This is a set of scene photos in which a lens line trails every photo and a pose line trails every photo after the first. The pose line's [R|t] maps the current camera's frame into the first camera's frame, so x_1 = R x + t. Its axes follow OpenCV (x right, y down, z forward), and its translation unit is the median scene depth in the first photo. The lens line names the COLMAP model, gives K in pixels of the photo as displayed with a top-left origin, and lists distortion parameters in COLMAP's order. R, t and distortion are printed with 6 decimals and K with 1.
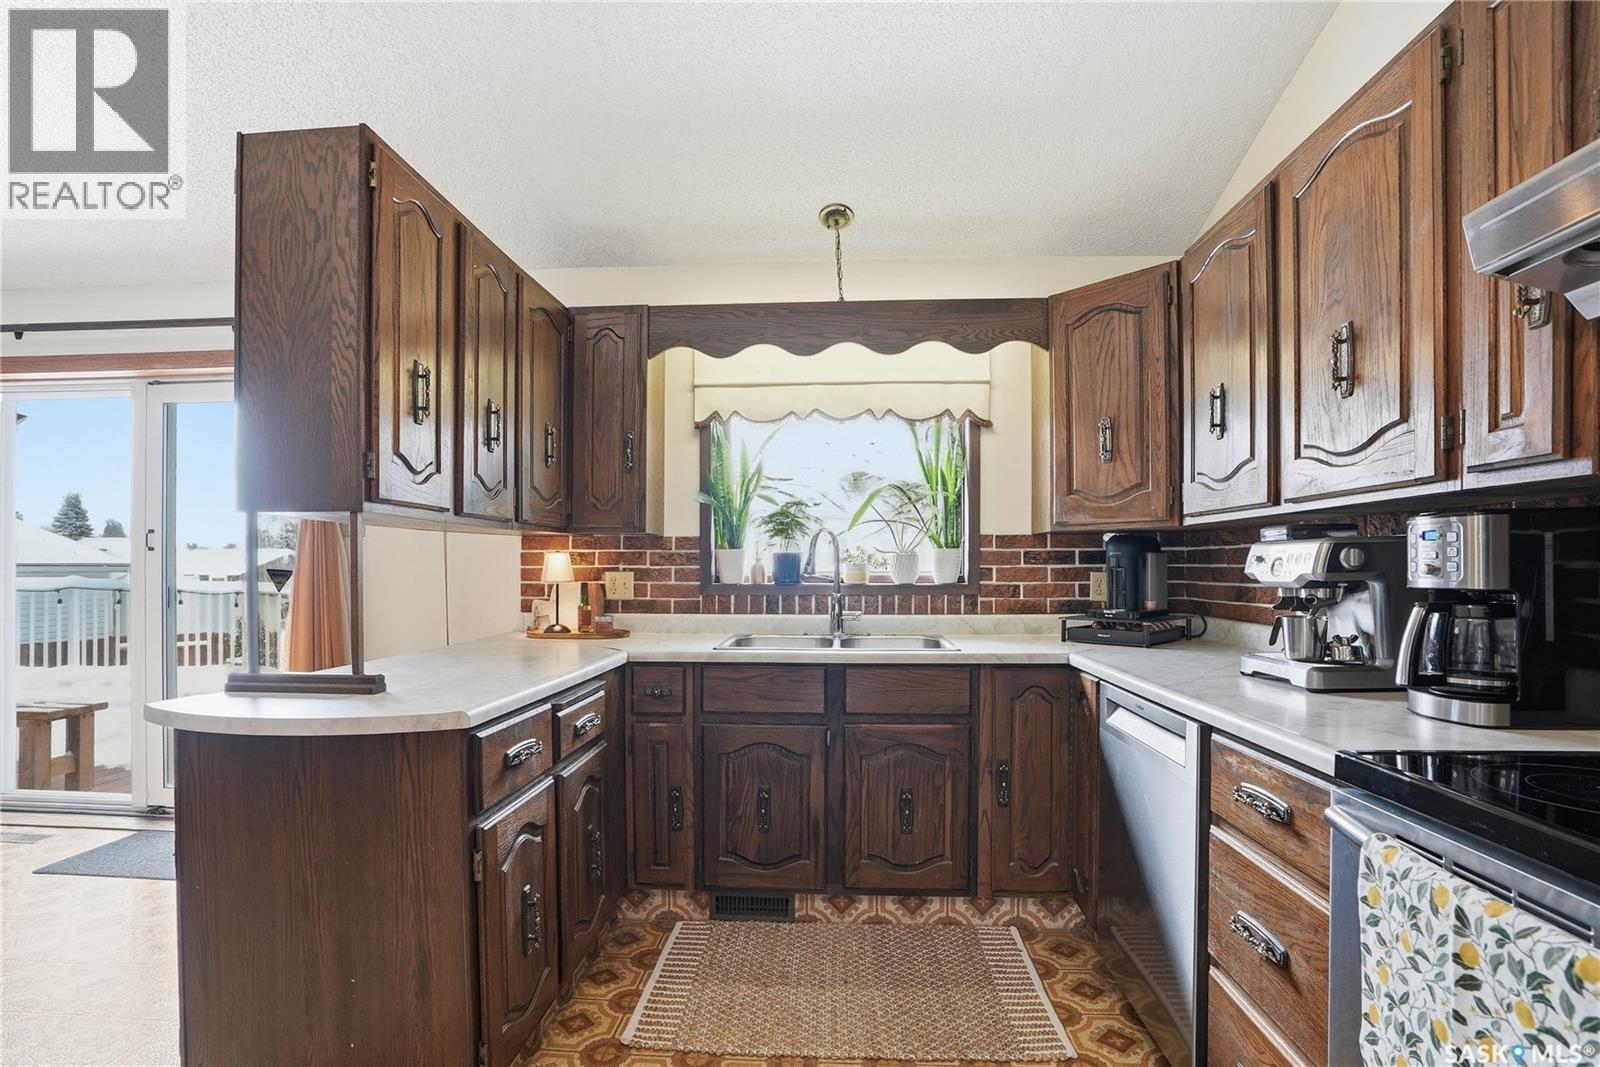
lens RADIAL K [[759.2, 0, 804.6], [0, 759.2, 569.1], [0, 0, 1]] dist [-0.082927, 0.035618]
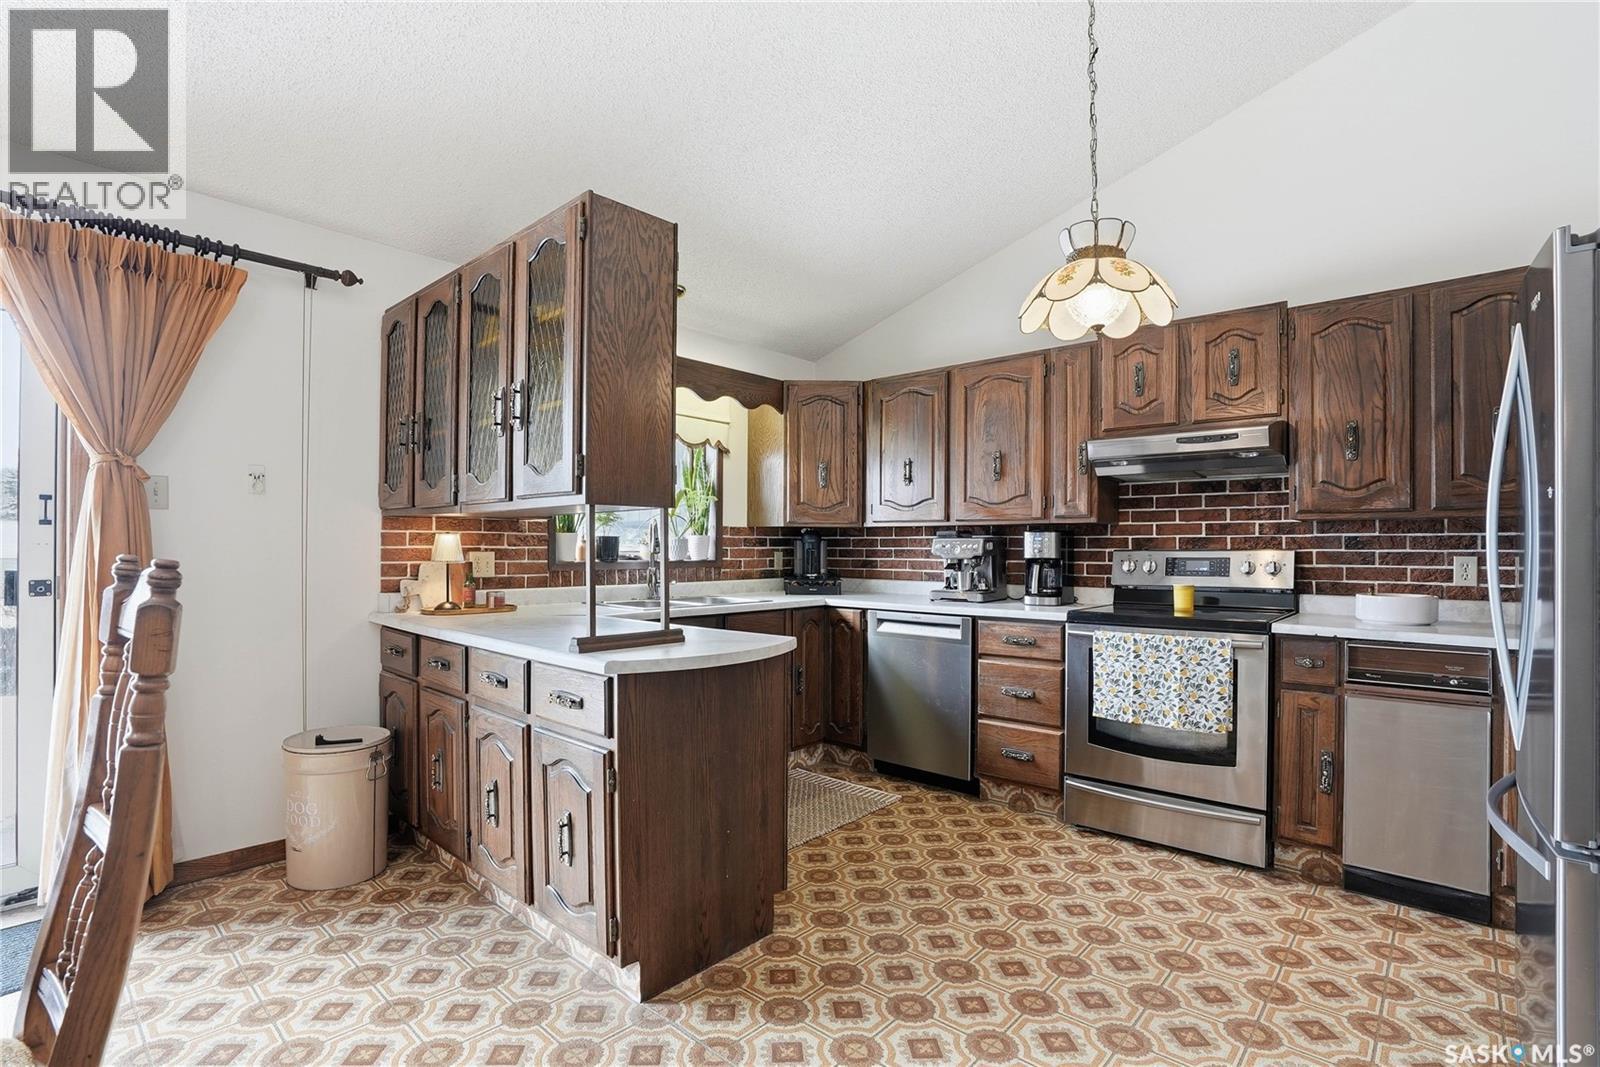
lens RADIAL K [[763.6, 0, 774.1], [0, 763.6, 542.5], [0, 0, 1]] dist [-0.024683, 0.000490]
pose [[0.633673, 0.008445, 0.773555, -1.053574], [-0.003393, 0.999961, -0.008137, -0.002861], [-0.773594, 0.002531, 0.633677, -0.027121]]
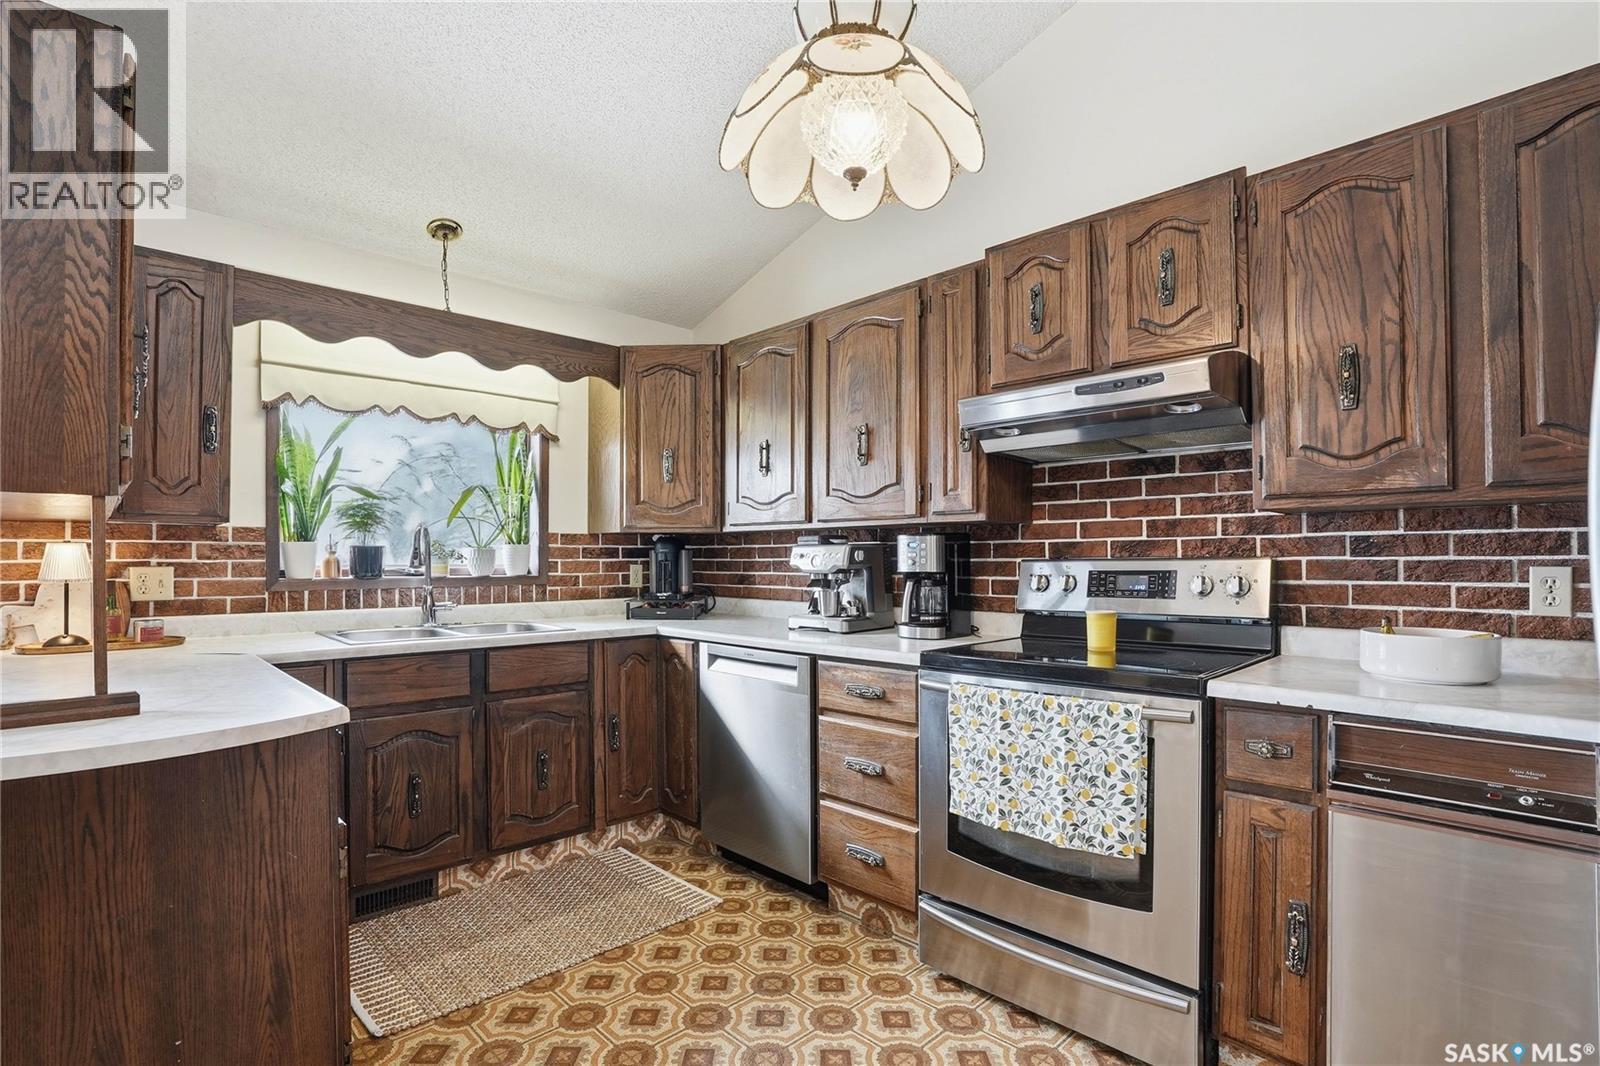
lens RADIAL K [[758.5, 0, 769.7], [0, 758.5, 551.2], [0, 0, 1]] dist [-0.045491, 0.010712]
pose [[0.691994, 0.006973, 0.721869, -0.460510], [0.002674, 0.999922, -0.012223, -0.002543], [-0.721898, 0.010388, 0.691922, -0.067978]]
